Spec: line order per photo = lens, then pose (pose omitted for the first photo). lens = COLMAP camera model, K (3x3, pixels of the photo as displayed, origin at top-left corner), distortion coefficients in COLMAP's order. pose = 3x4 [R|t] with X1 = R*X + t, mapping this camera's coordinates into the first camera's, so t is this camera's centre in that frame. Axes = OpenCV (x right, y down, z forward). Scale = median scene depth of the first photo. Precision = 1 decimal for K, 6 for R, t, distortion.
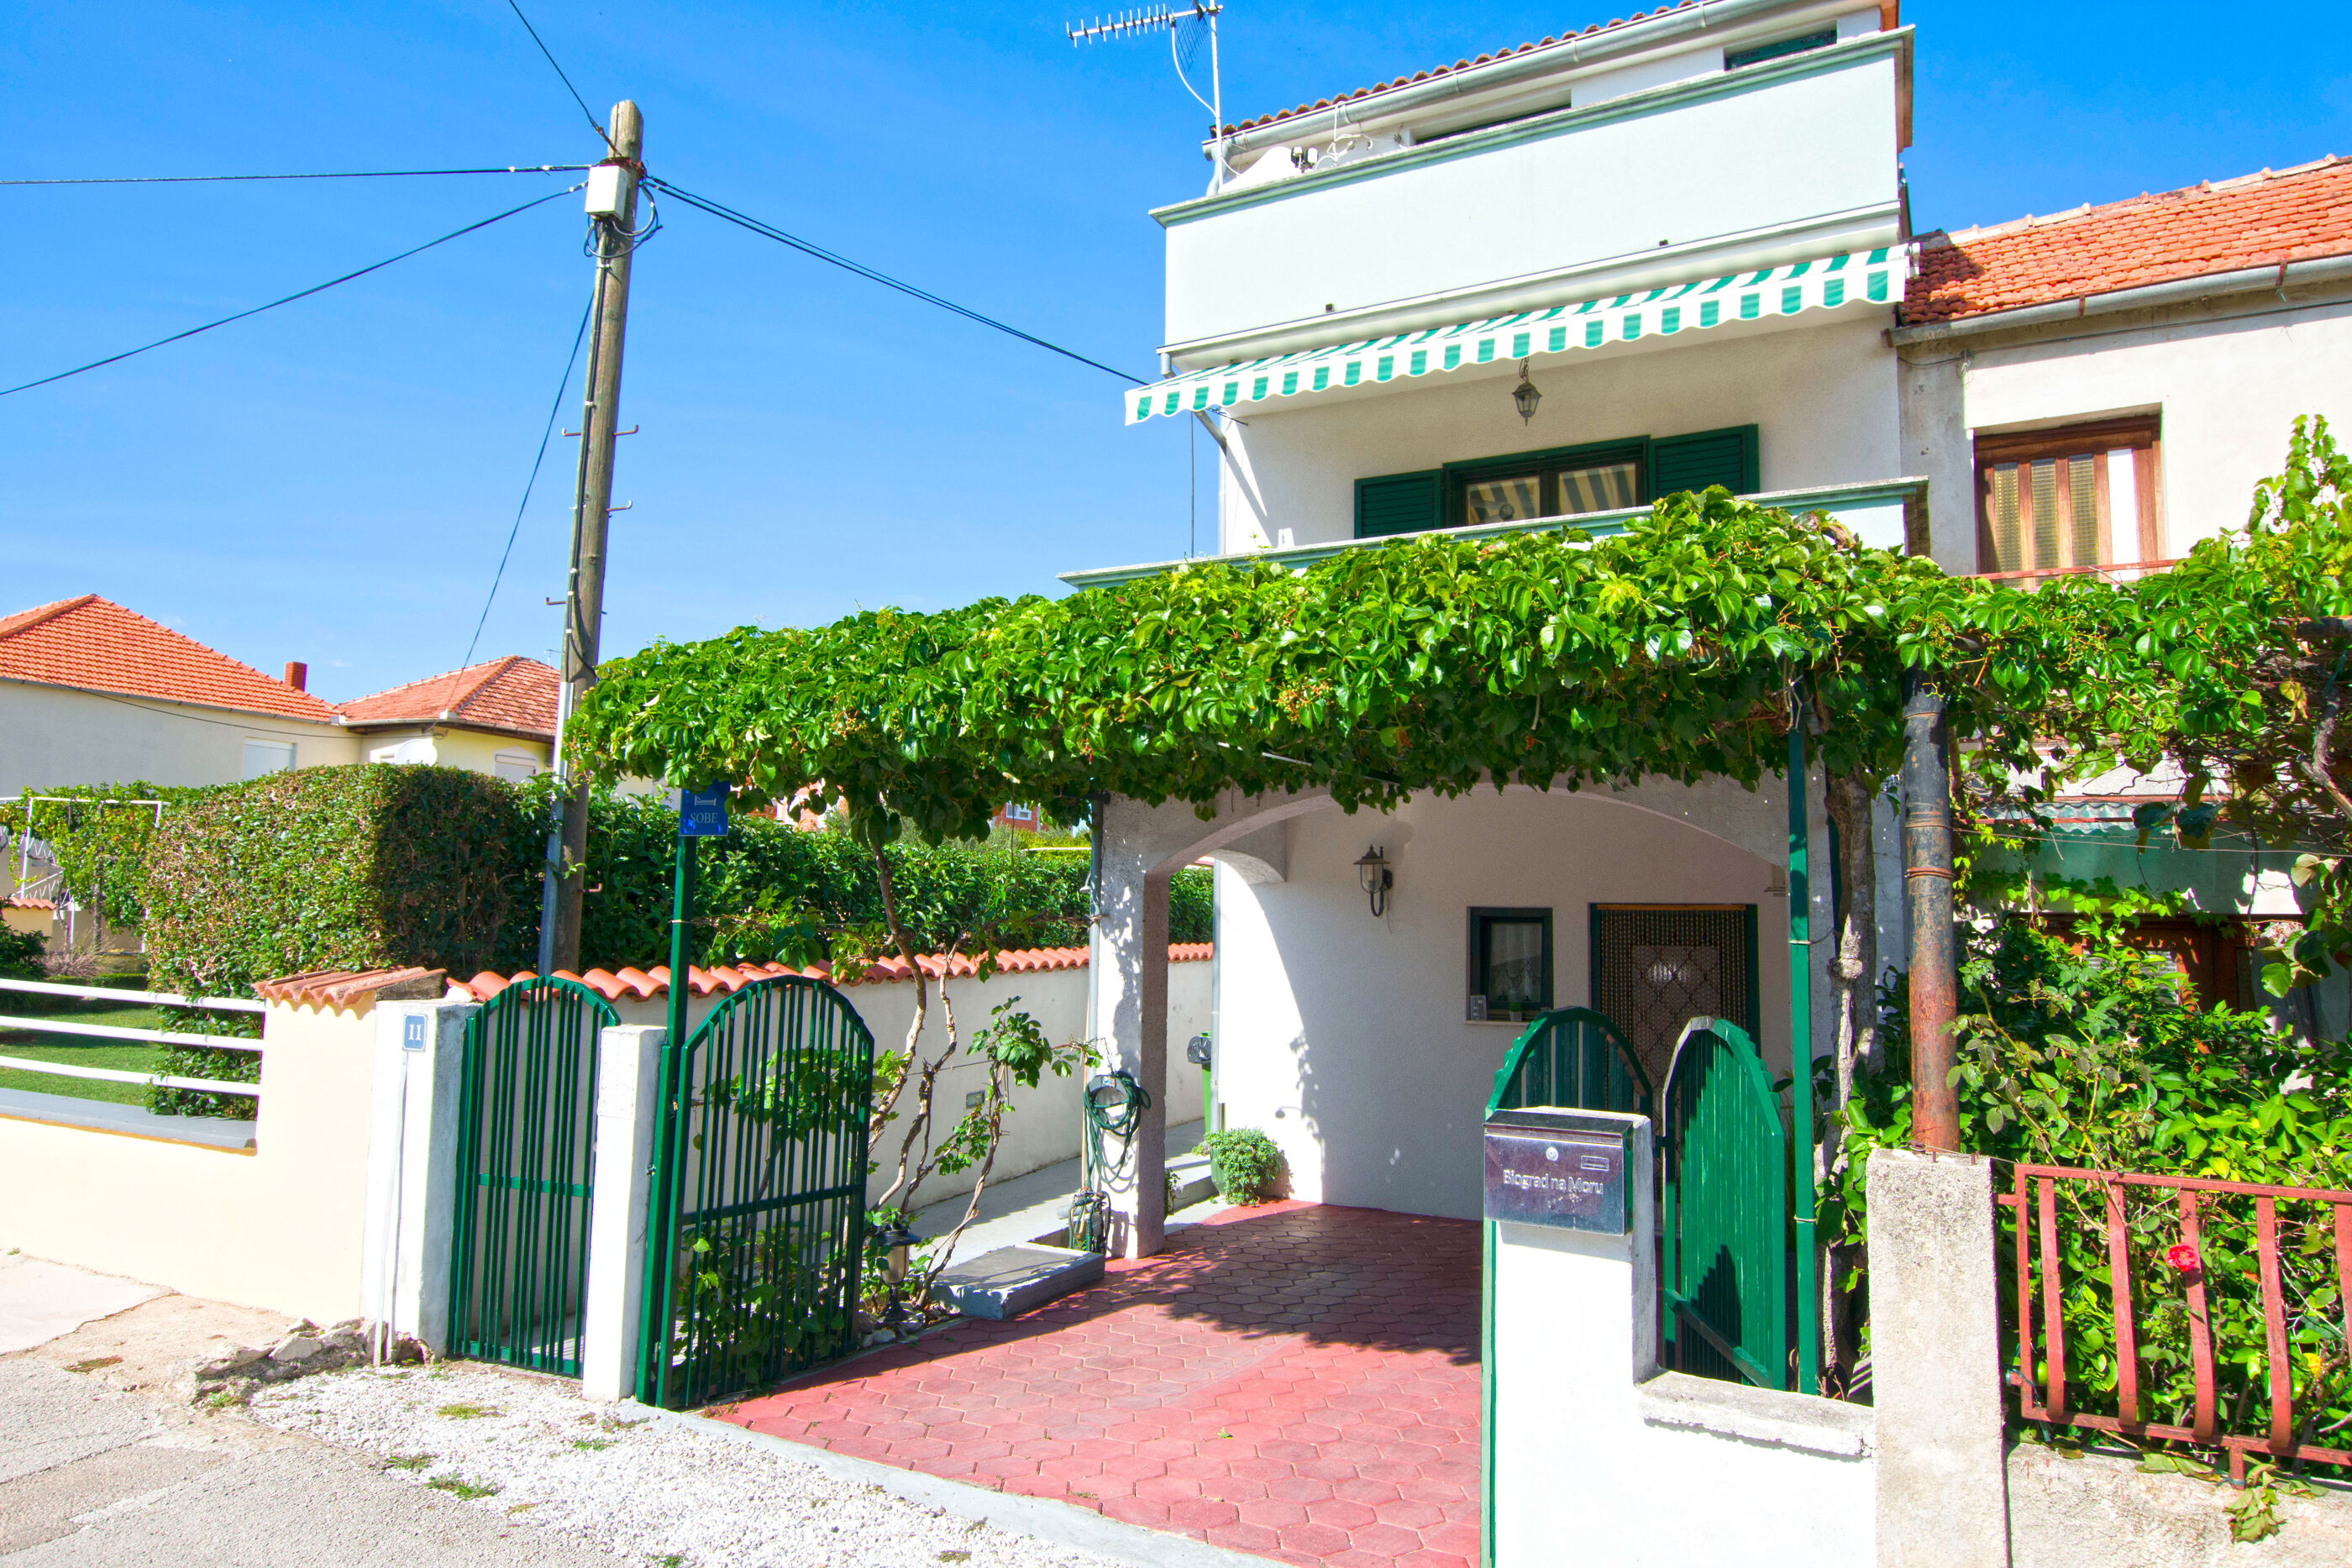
lens RADIAL K [[1427.6, 0, 1178.1], [0, 1427.6, 799.7], [0, 0, 1]] dist [-0.006557, 0.000211]
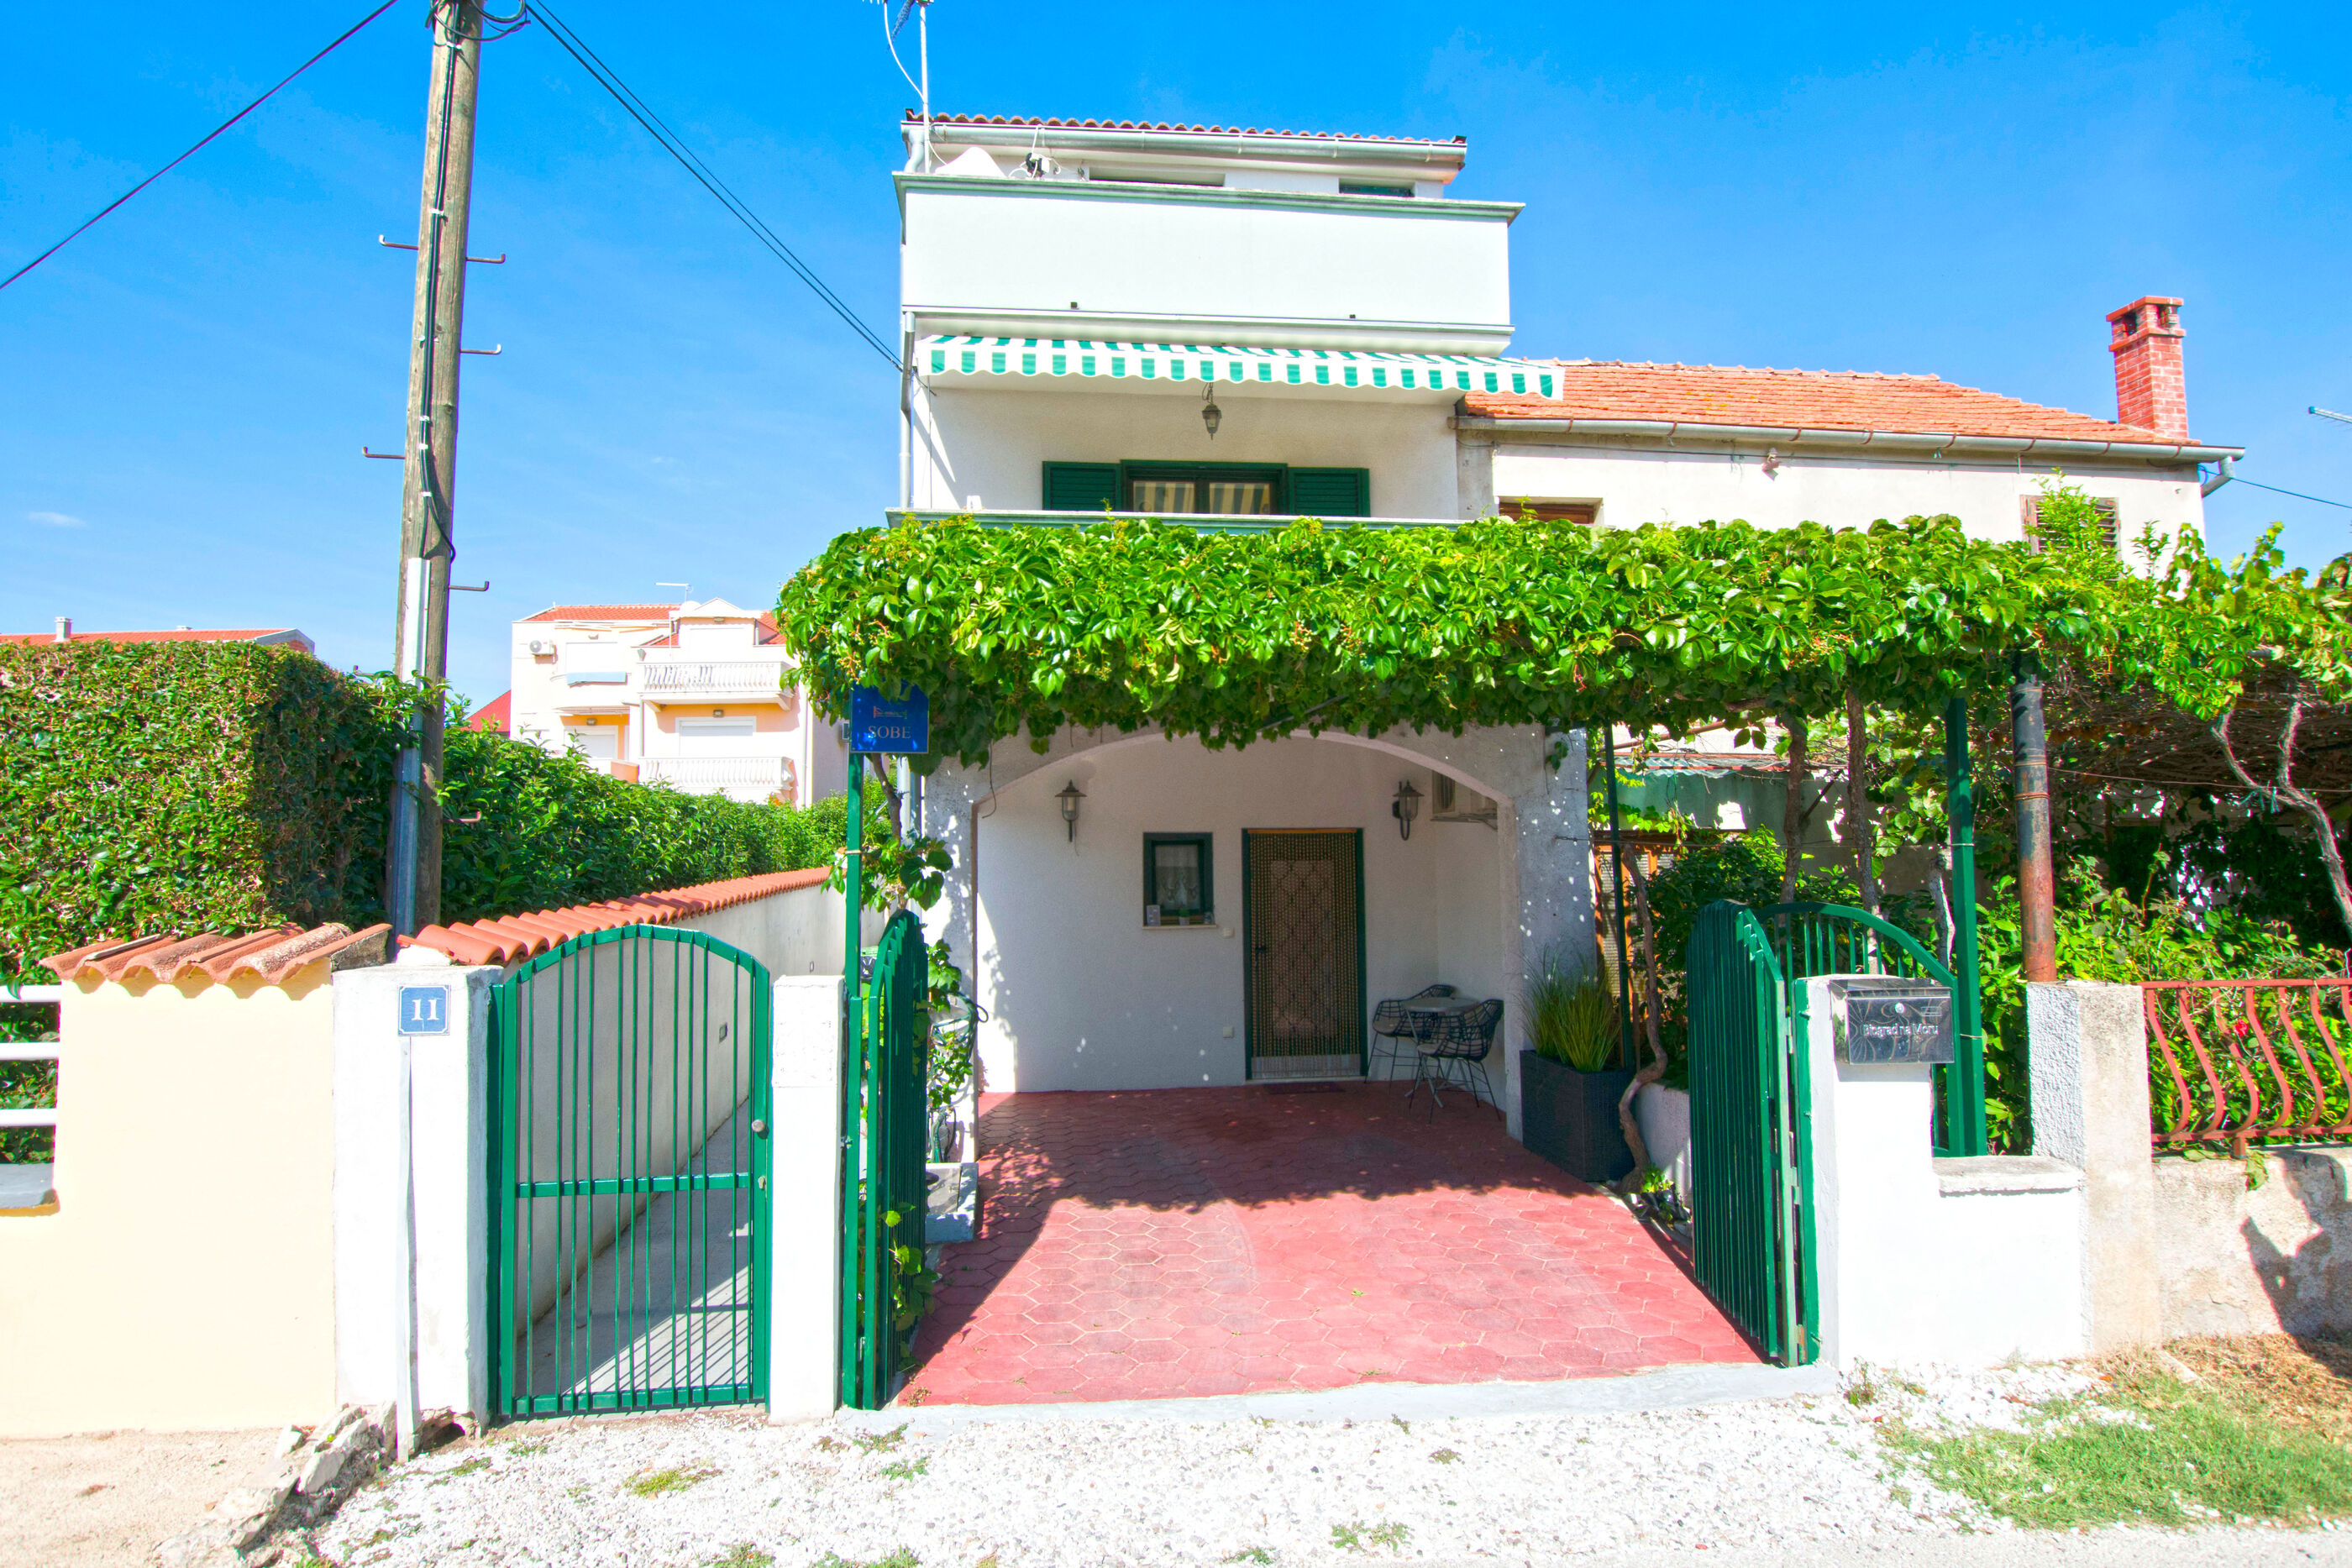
lens RADIAL K [[1150.9, 0, 1155.0], [0, 1150.9, 798.0], [0, 0, 1]] dist [-0.030030, 0.002706]
pose [[0.840356, 0.005670, 0.542005, -0.416112], [-0.027569, 0.999098, 0.032292, 0.018693], [-0.541334, -0.042080, 0.839754, 0.236067]]
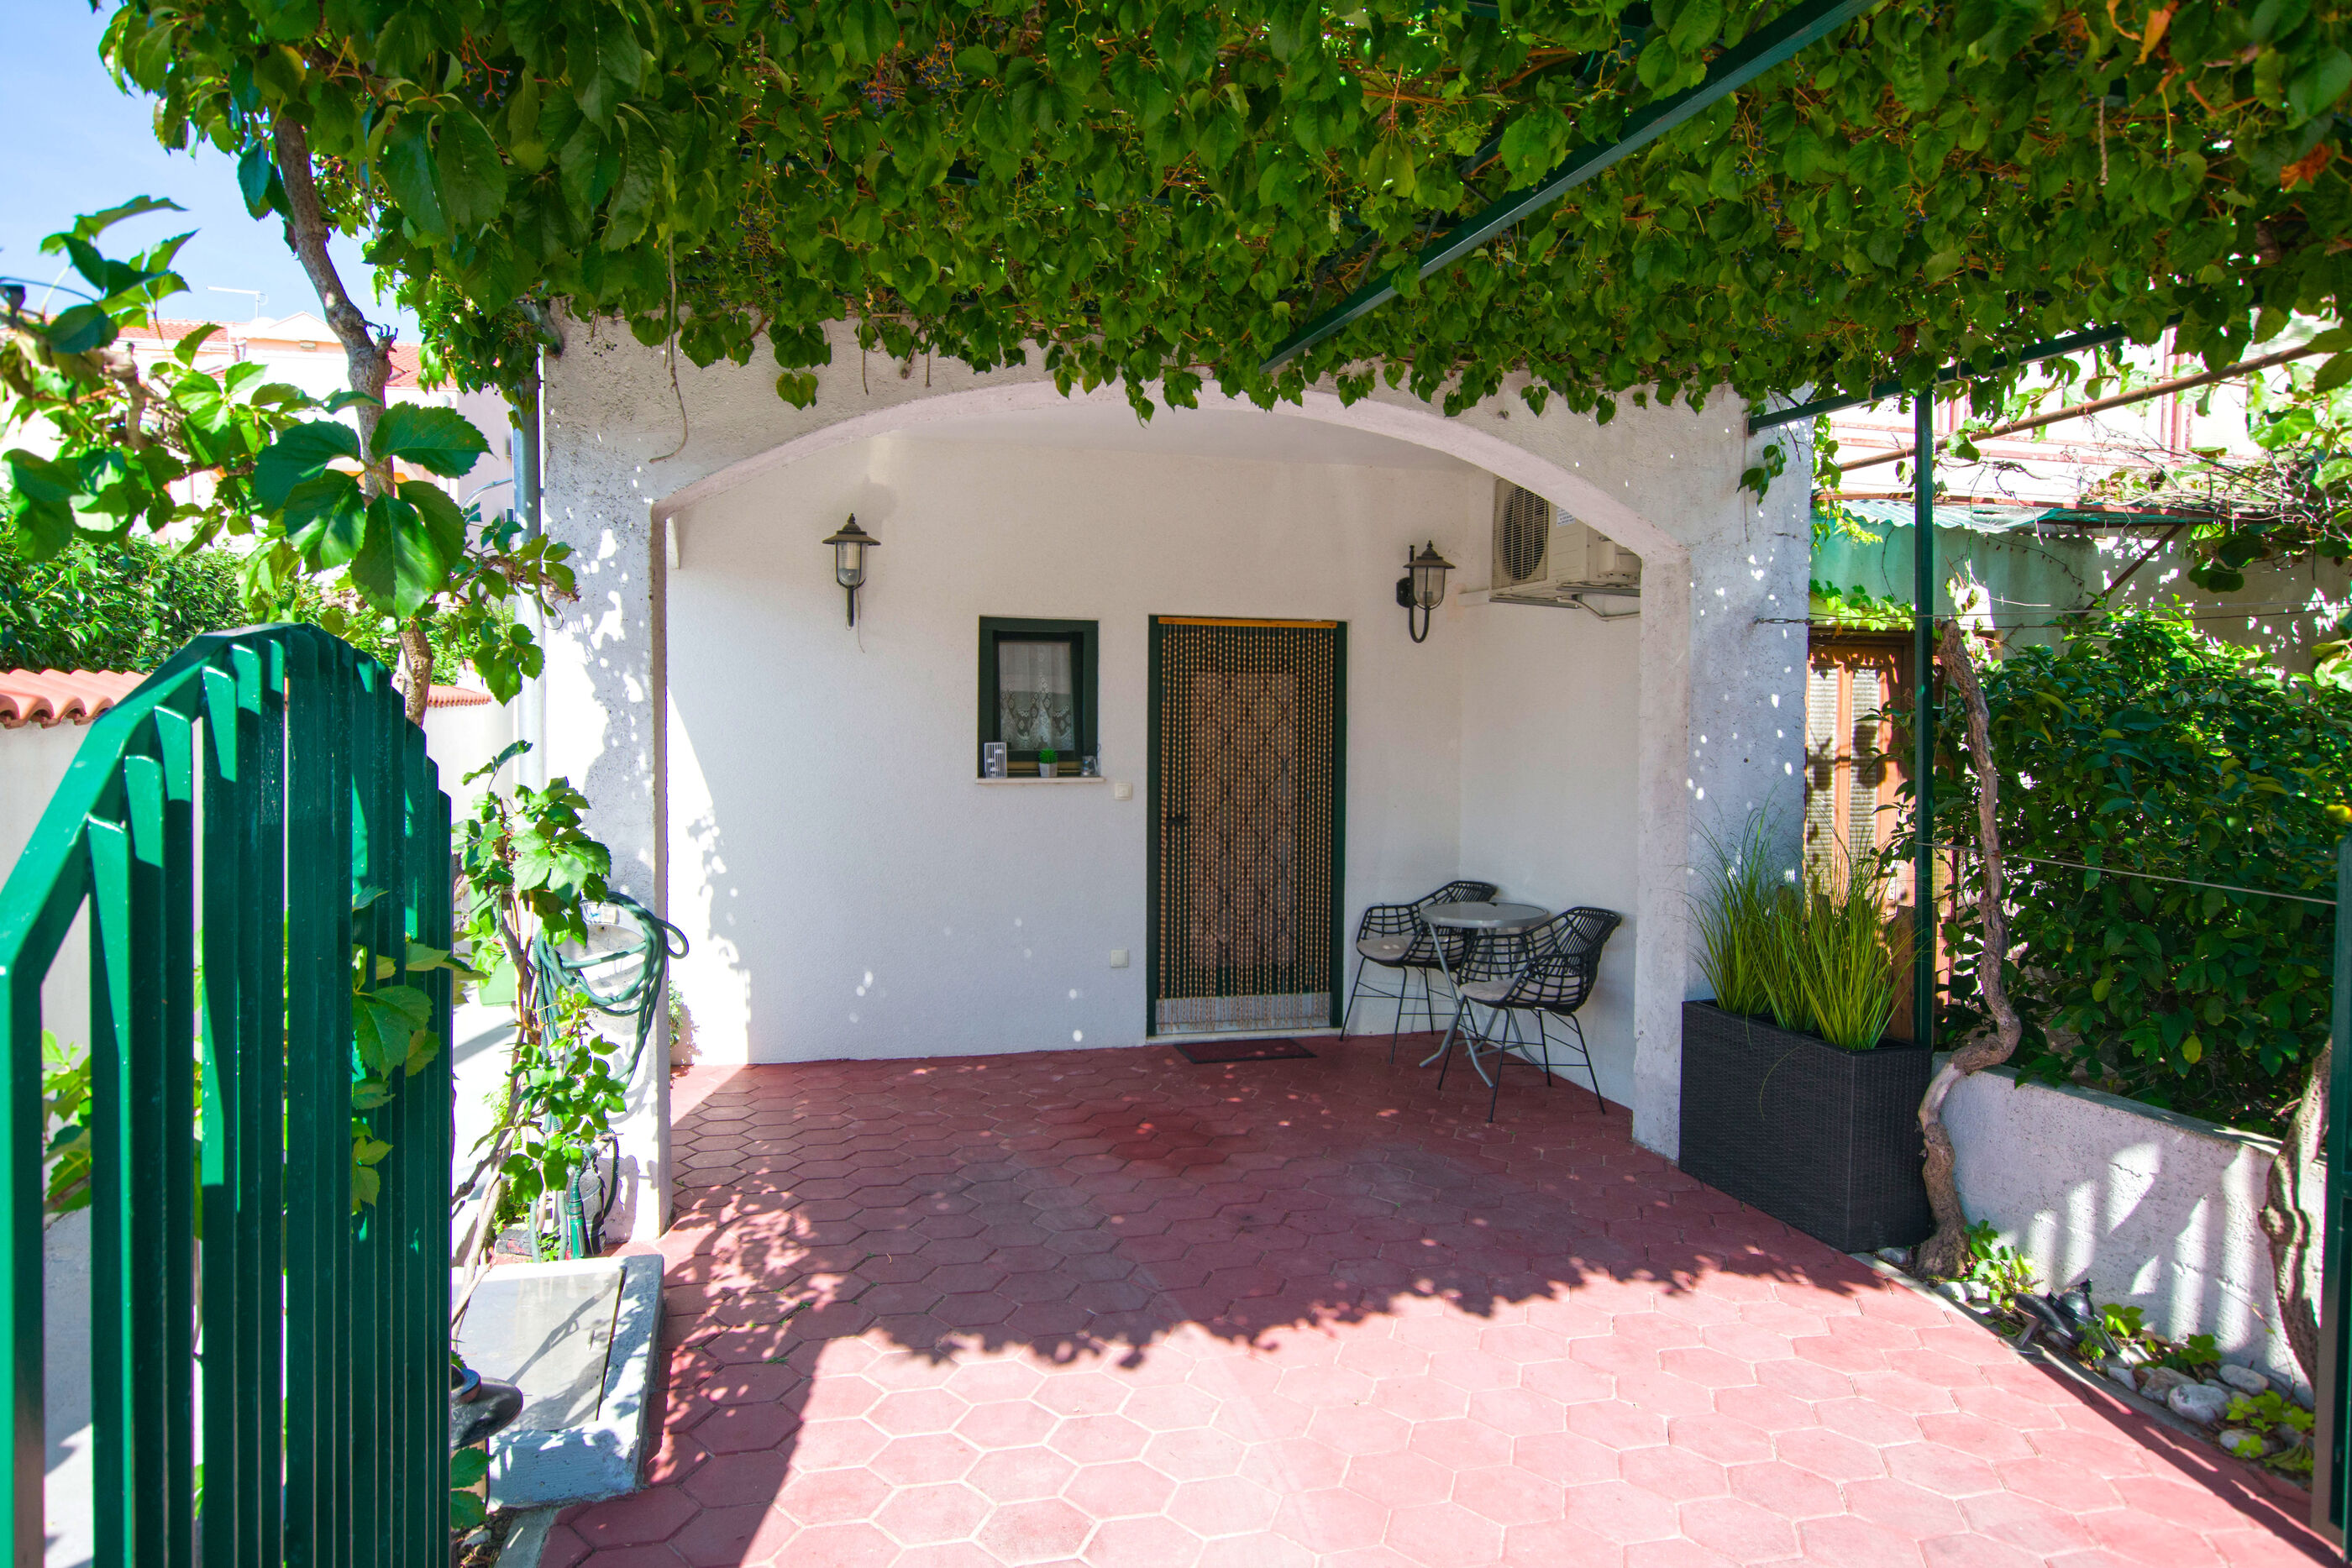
lens RADIAL K [[1427.6, 0, 1158.6], [0, 1427.6, 780.7], [0, 0, 1]] dist [-0.006557, 0.000211]
pose [[0.747546, -0.036055, 0.663231, -0.254311], [-0.060252, 0.990728, 0.121770, 0.085181], [-0.661472, -0.130990, 0.738442, 0.555872]]
